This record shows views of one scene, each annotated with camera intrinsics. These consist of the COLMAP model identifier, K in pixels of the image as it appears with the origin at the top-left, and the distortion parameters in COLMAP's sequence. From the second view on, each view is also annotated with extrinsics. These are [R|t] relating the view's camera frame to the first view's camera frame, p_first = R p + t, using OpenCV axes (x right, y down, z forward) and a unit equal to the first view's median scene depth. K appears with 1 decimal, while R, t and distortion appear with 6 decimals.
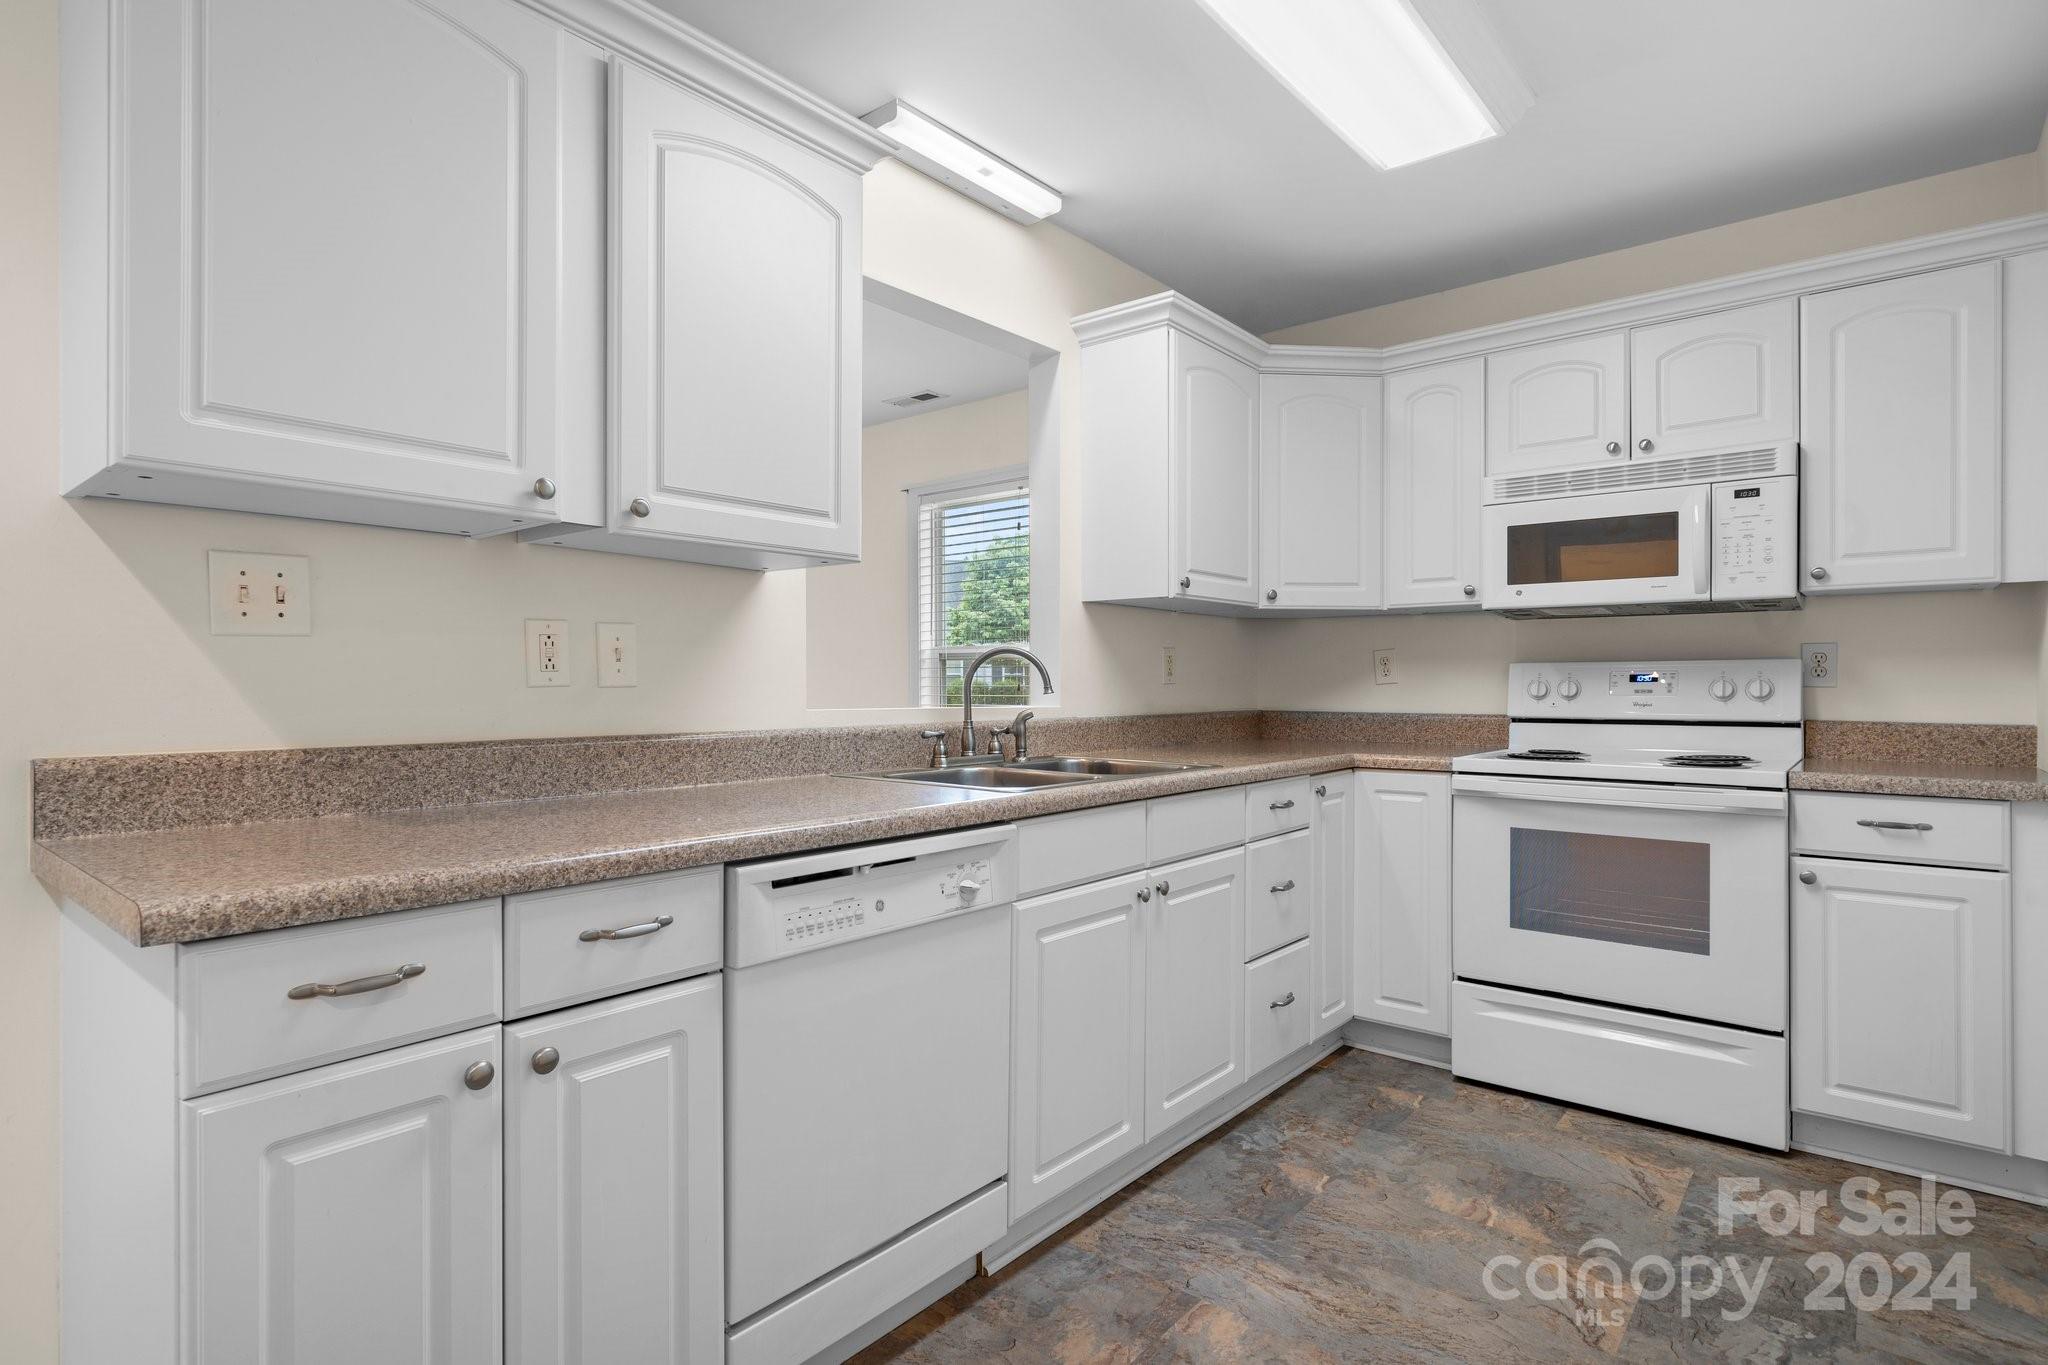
lens RADIAL K [[1068.5, 0, 958.2], [0, 1068.5, 678.4], [0, 0, 1]] dist [-0.000264, -0.000475]
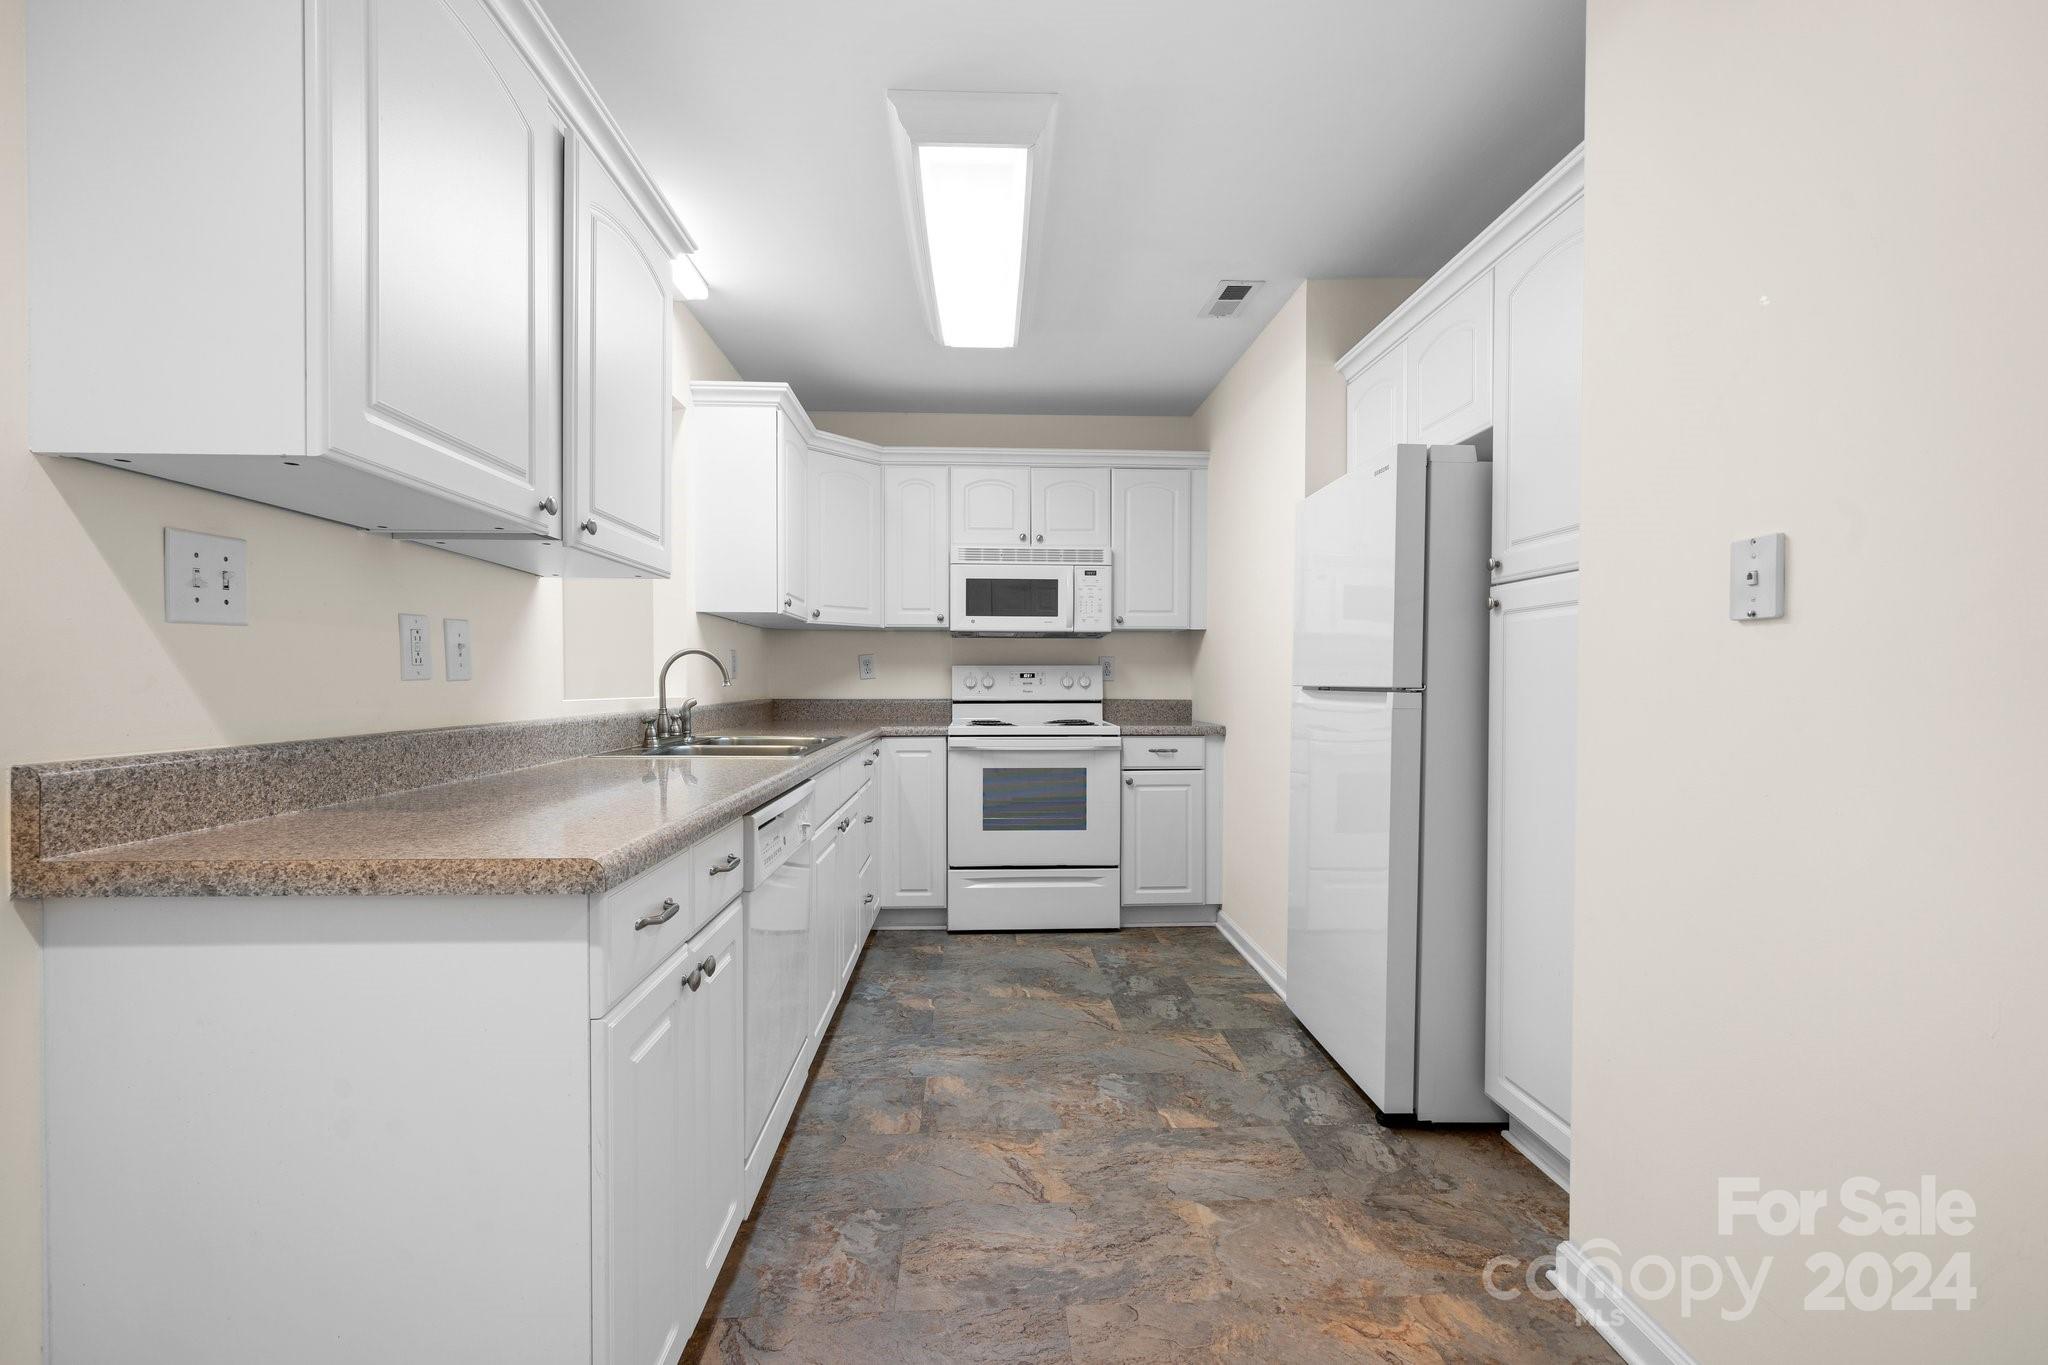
lens RADIAL K [[912.7, 0, 1024.0], [0, 912.7, 682.5], [0, 0, 1]] dist [-0.002233, 0.000113]
pose [[0.720102, -0.001202, 0.693867, -0.418659], [-0.004951, 0.999964, 0.006871, 0.000919], [-0.693850, -0.008383, 0.720071, -0.030694]]
